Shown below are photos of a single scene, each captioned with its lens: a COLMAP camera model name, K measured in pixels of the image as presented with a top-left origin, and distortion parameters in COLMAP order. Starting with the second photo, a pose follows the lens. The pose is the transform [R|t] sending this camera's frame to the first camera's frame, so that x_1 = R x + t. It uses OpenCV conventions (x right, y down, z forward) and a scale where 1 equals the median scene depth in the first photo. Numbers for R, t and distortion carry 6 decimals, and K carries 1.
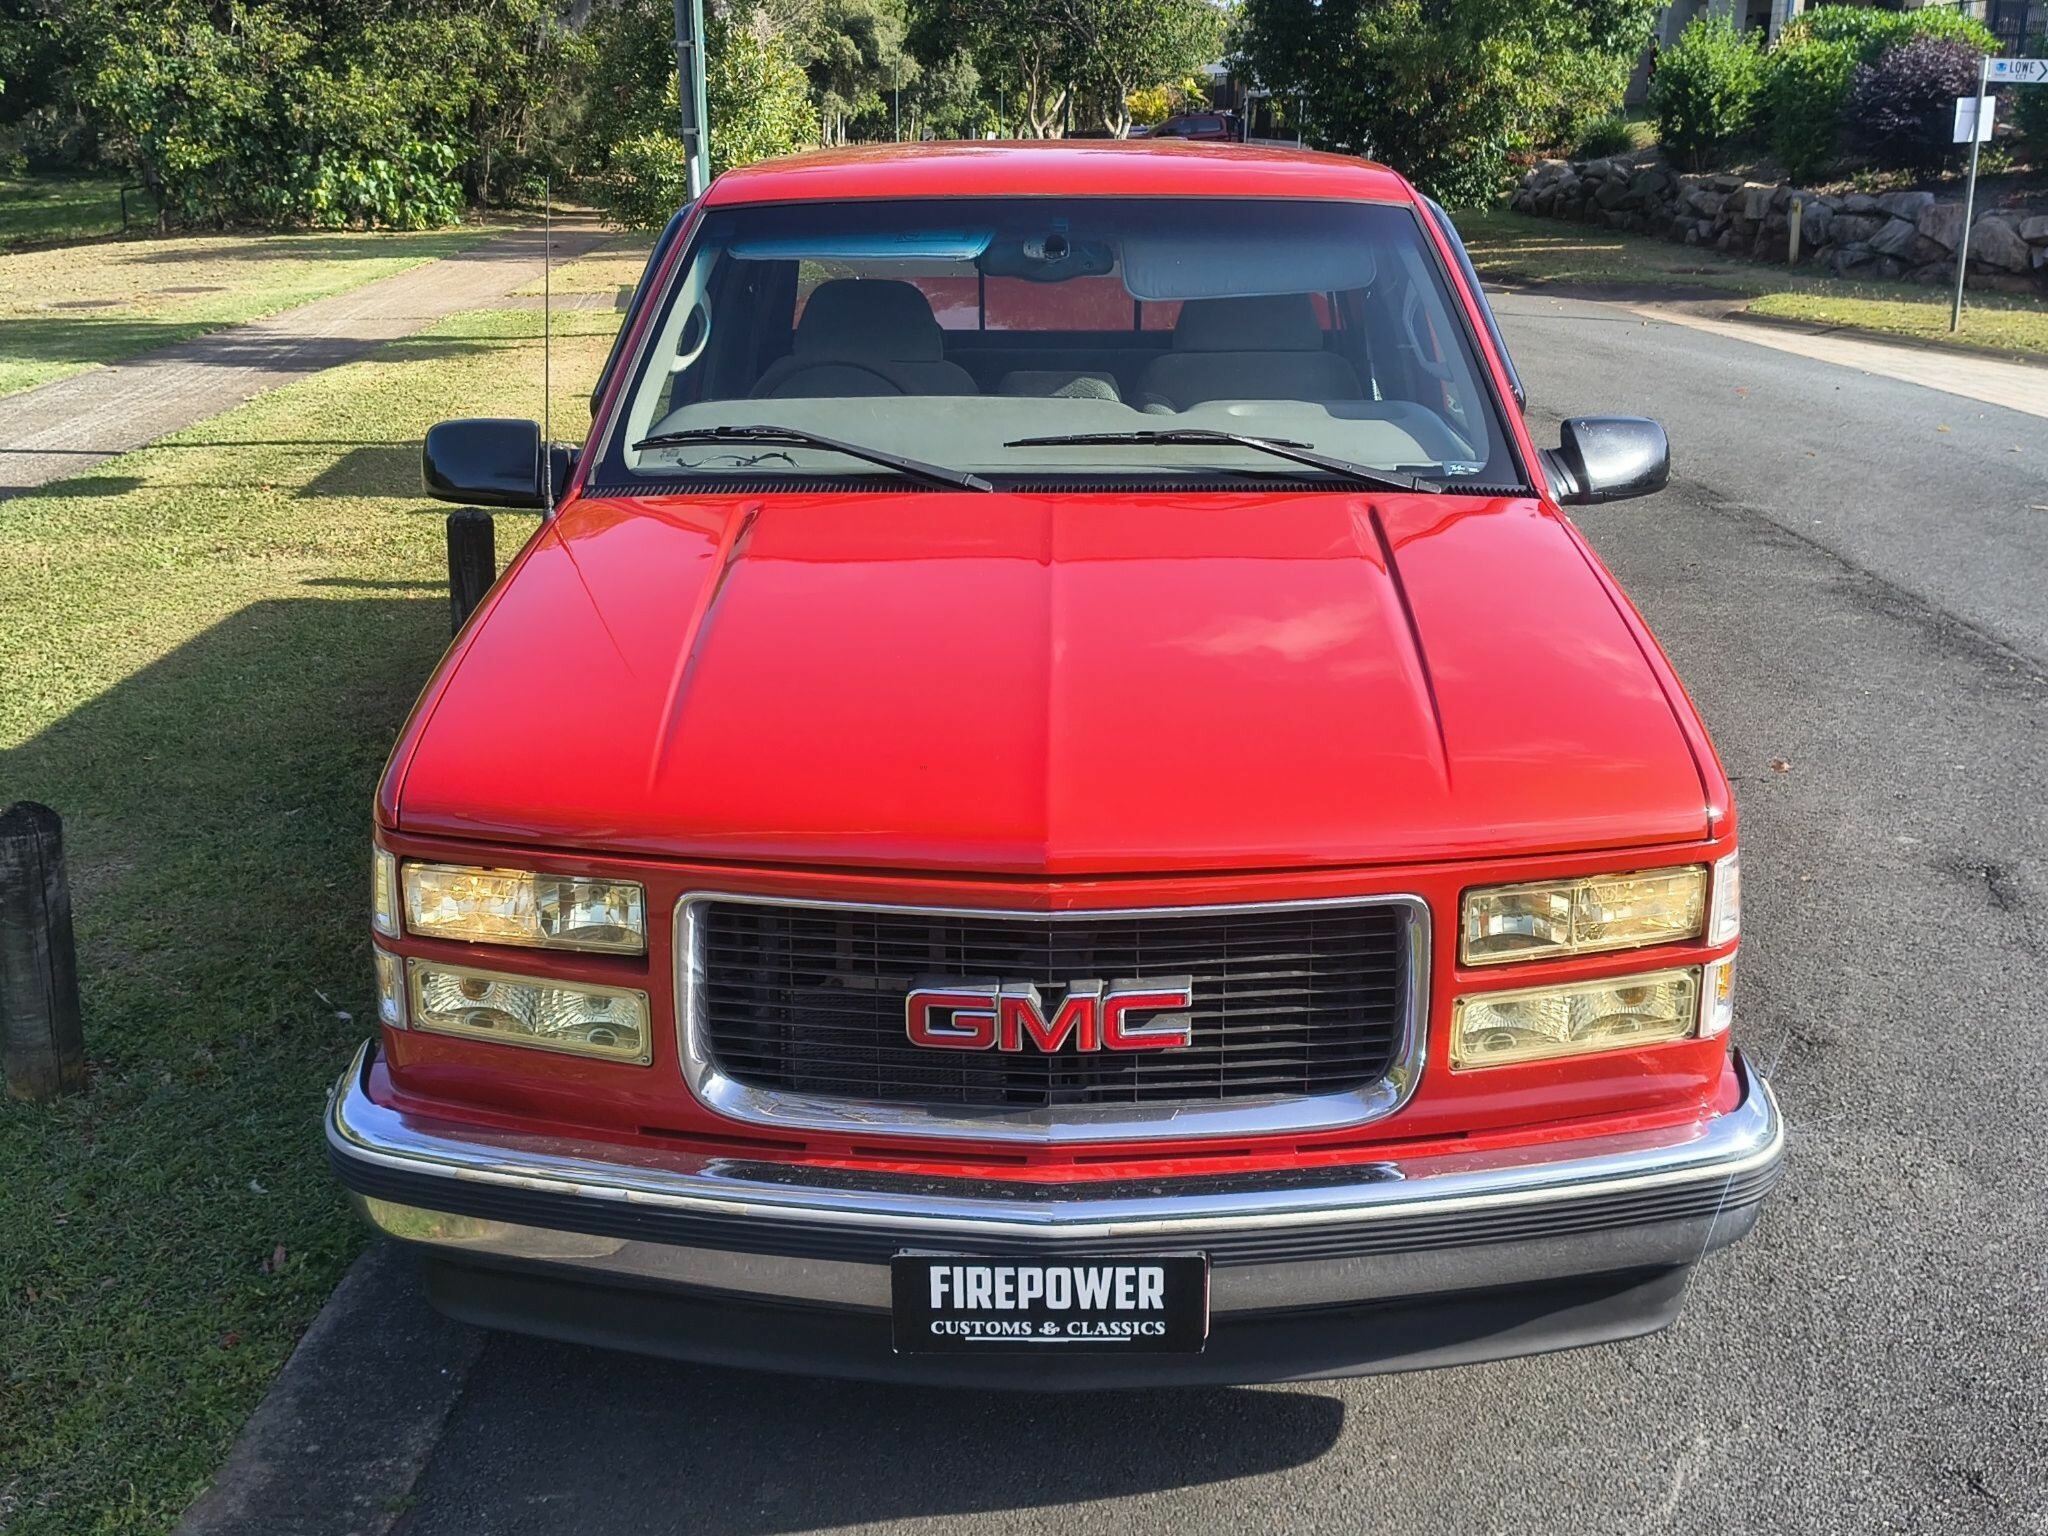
lens RADIAL K [[2052.8, 0, 1107.3], [0, 2052.8, 691.9], [0, 0, 1]] dist [-0.024117, 0.004185]
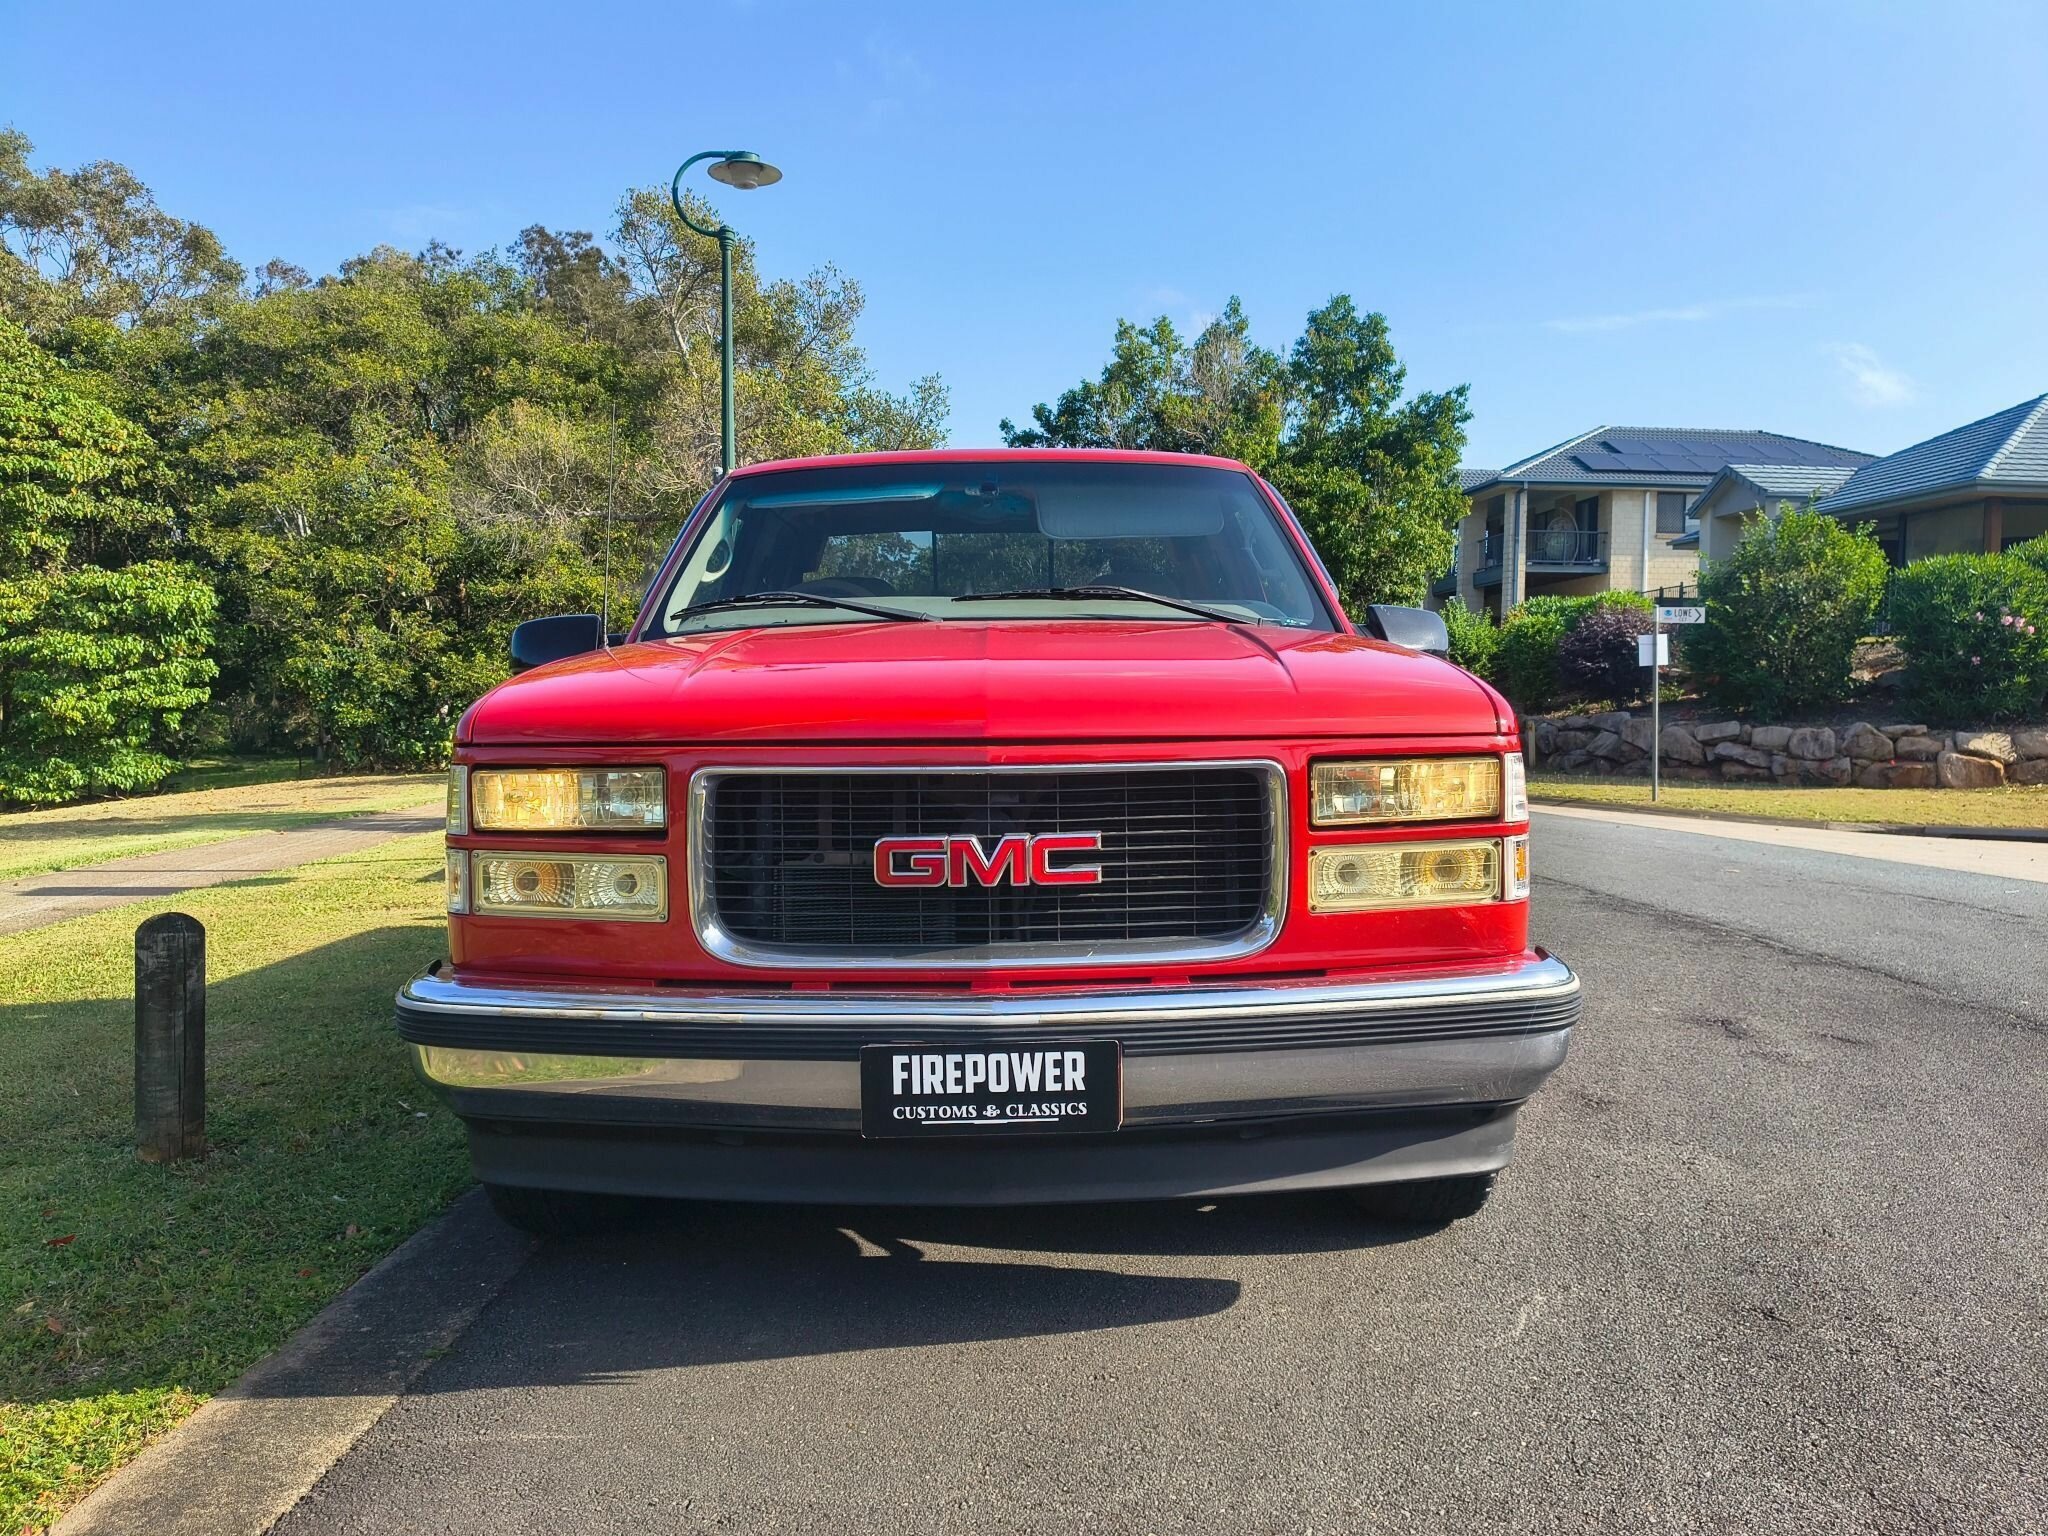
lens RADIAL K [[1542.0, 0, 1069.3], [0, 1542.0, 762.4], [0, 0, 1]] dist [-0.004487, -0.010107]
pose [[0.999500, -0.019305, 0.025046, -0.001023], [0.024572, 0.972669, -0.230891, 0.281638], [-0.019905, 0.231391, 0.972657, 0.058896]]
